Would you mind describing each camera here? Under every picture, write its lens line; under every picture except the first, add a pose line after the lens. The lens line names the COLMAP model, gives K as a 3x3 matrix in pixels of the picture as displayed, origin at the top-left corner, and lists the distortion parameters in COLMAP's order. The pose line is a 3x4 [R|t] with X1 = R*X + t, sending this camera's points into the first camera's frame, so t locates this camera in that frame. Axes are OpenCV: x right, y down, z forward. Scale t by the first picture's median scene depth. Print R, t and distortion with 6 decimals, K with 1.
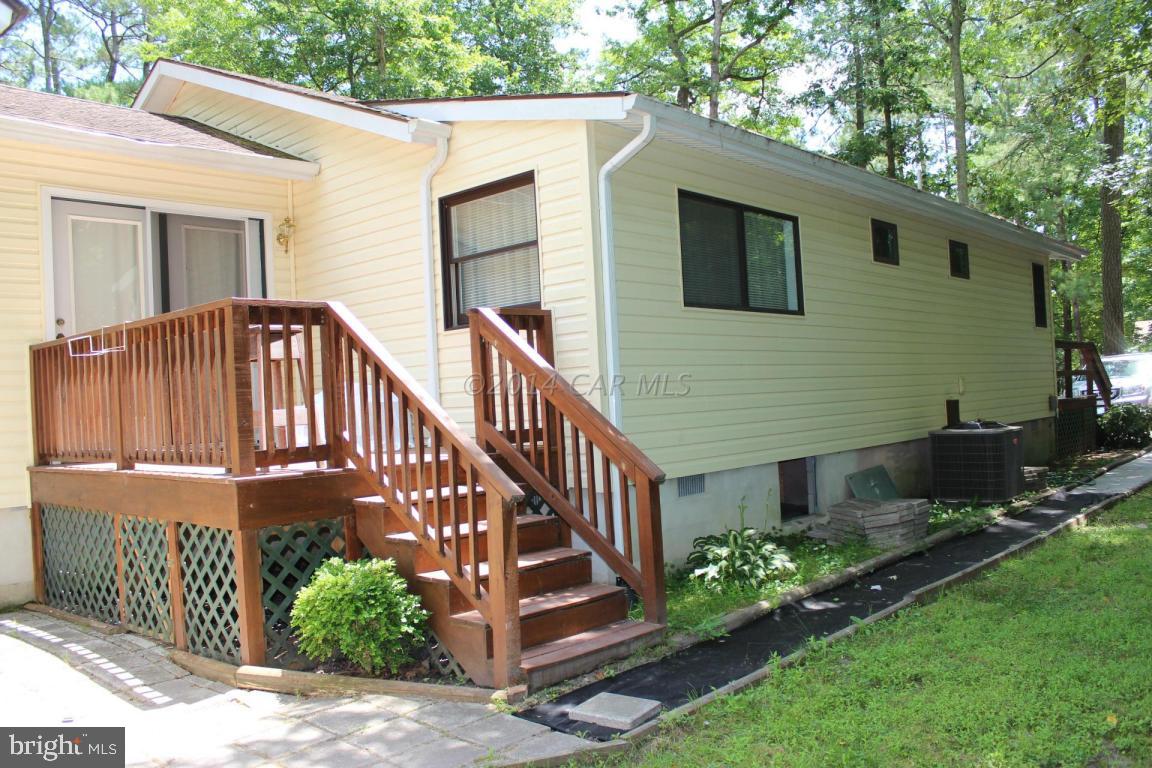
lens RADIAL K [[924.7, 0, 576.0], [0, 924.7, 384.0], [0, 0, 1]] dist [-0.161594, 0.120520]
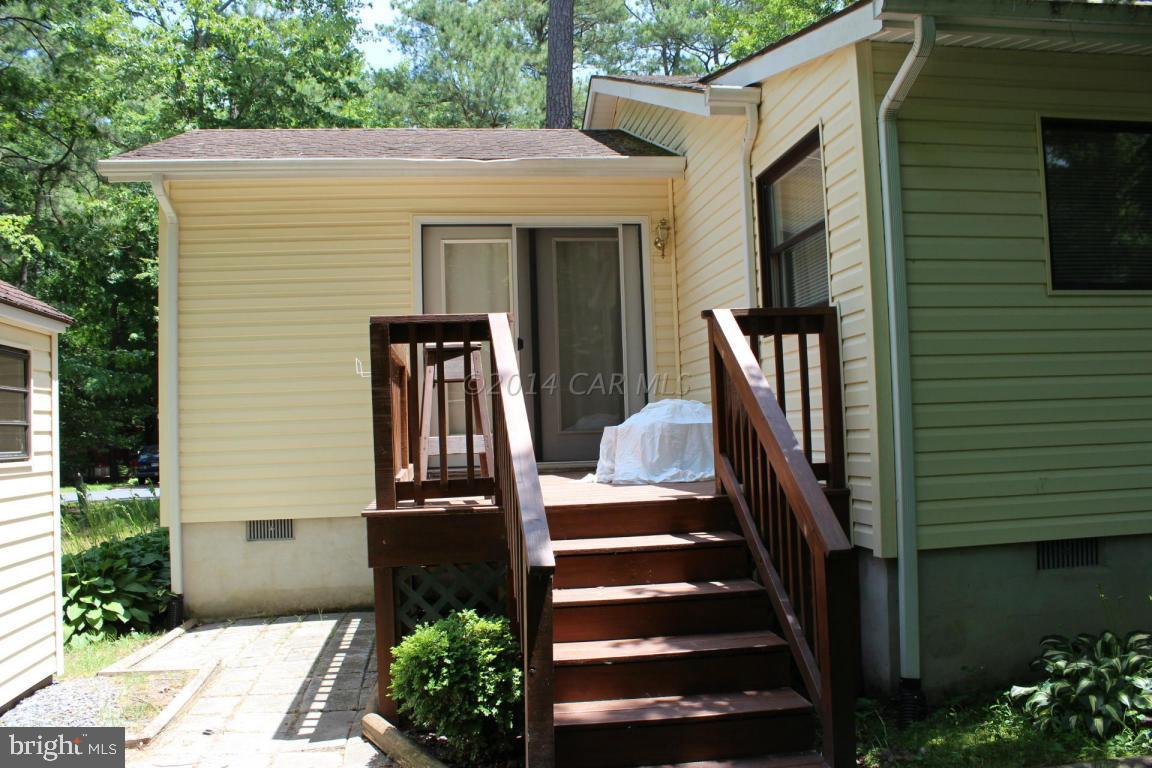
lens RADIAL K [[924.7, 0, 576.0], [0, 924.7, 384.0], [0, 0, 1]] dist [-0.161594, 0.120520]
pose [[0.780817, -0.008701, -0.624699, 0.252616], [0.006142, 0.999962, -0.006250, -0.012440], [0.624730, 0.001043, 0.780840, 0.267901]]
